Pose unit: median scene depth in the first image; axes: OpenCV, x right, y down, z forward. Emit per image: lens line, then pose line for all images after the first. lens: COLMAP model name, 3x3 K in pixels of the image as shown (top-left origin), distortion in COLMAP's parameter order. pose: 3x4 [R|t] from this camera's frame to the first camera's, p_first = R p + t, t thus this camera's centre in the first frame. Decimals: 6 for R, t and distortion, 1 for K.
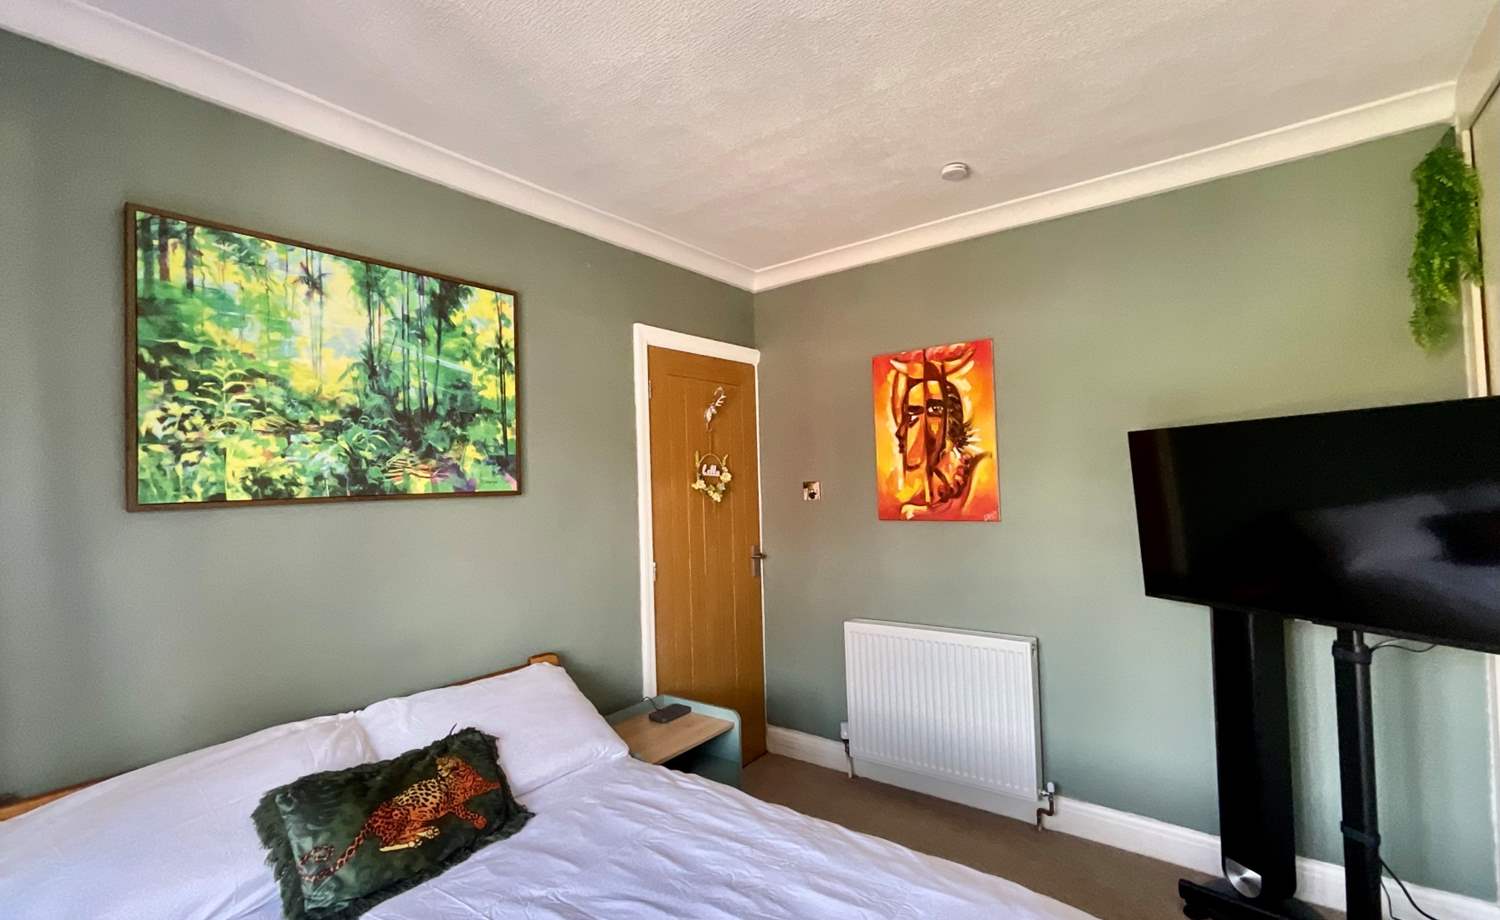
lens RADIAL K [[675.5, 0, 750.0], [0, 675.5, 460.0], [0, 0, 1]] dist [0.000609, 0.000721]
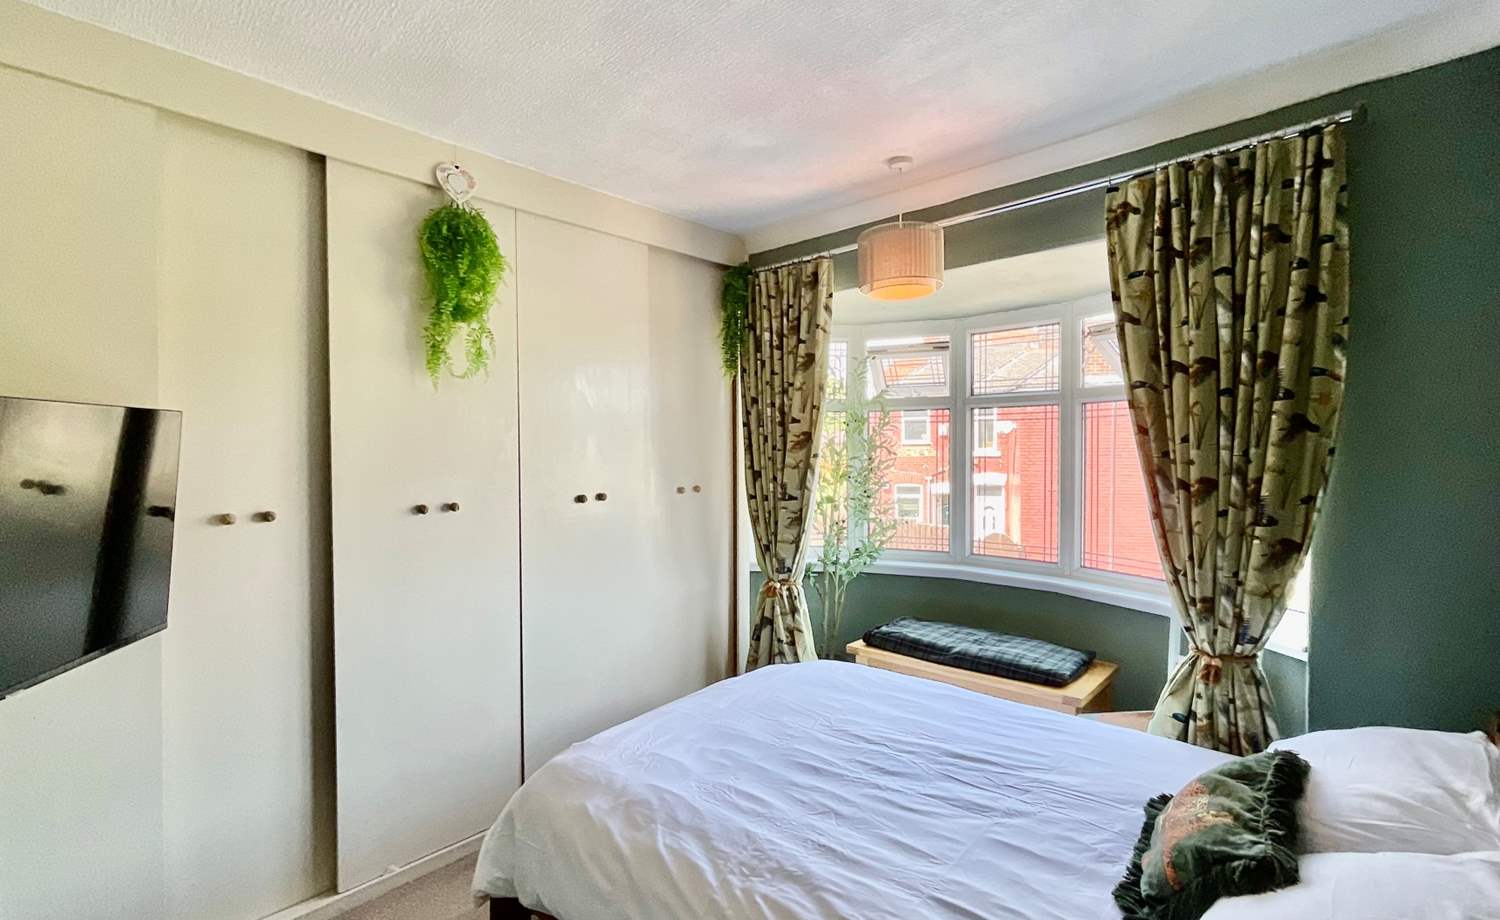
lens RADIAL K [[675.5, 0, 750.0], [0, 675.5, 460.0], [0, 0, 1]] dist [0.000609, 0.000721]
pose [[-0.994424, 0.032650, 0.100278, -0.013820], [0.030888, 0.999341, -0.019082, 0.036250], [-0.100835, -0.015879, -0.994776, 1.536372]]
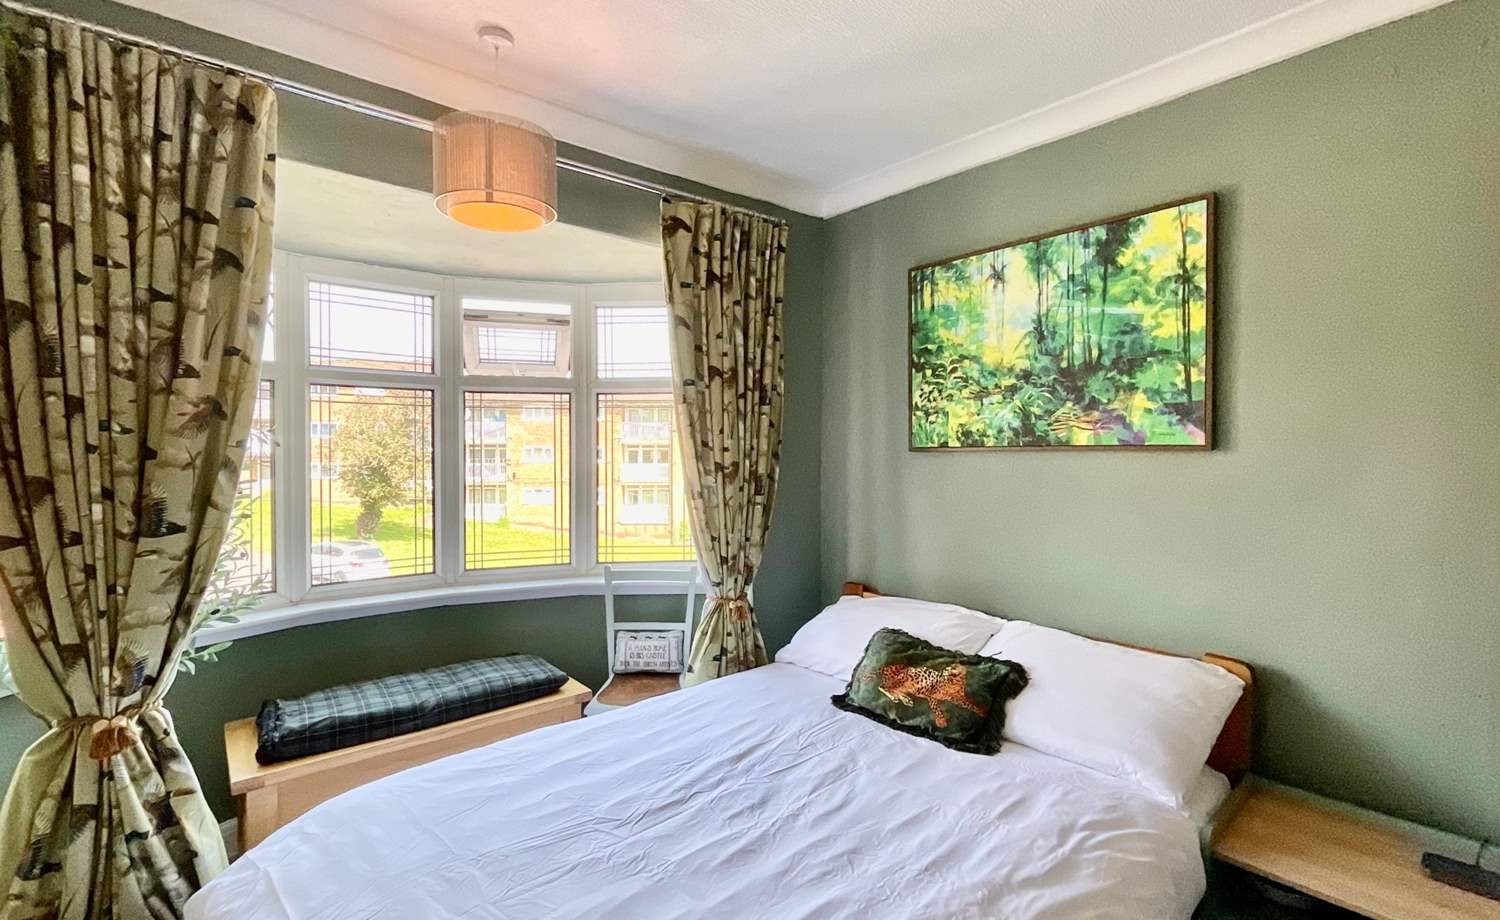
lens RADIAL K [[675.5, 0, 750.0], [0, 675.5, 460.0], [0, 0, 1]] dist [0.000609, 0.000721]
pose [[-0.216375, 0.044587, -0.975292, 0.663580], [0.038713, 0.998563, 0.037062, 0.015083], [0.975543, -0.029737, -0.217790, 0.770541]]
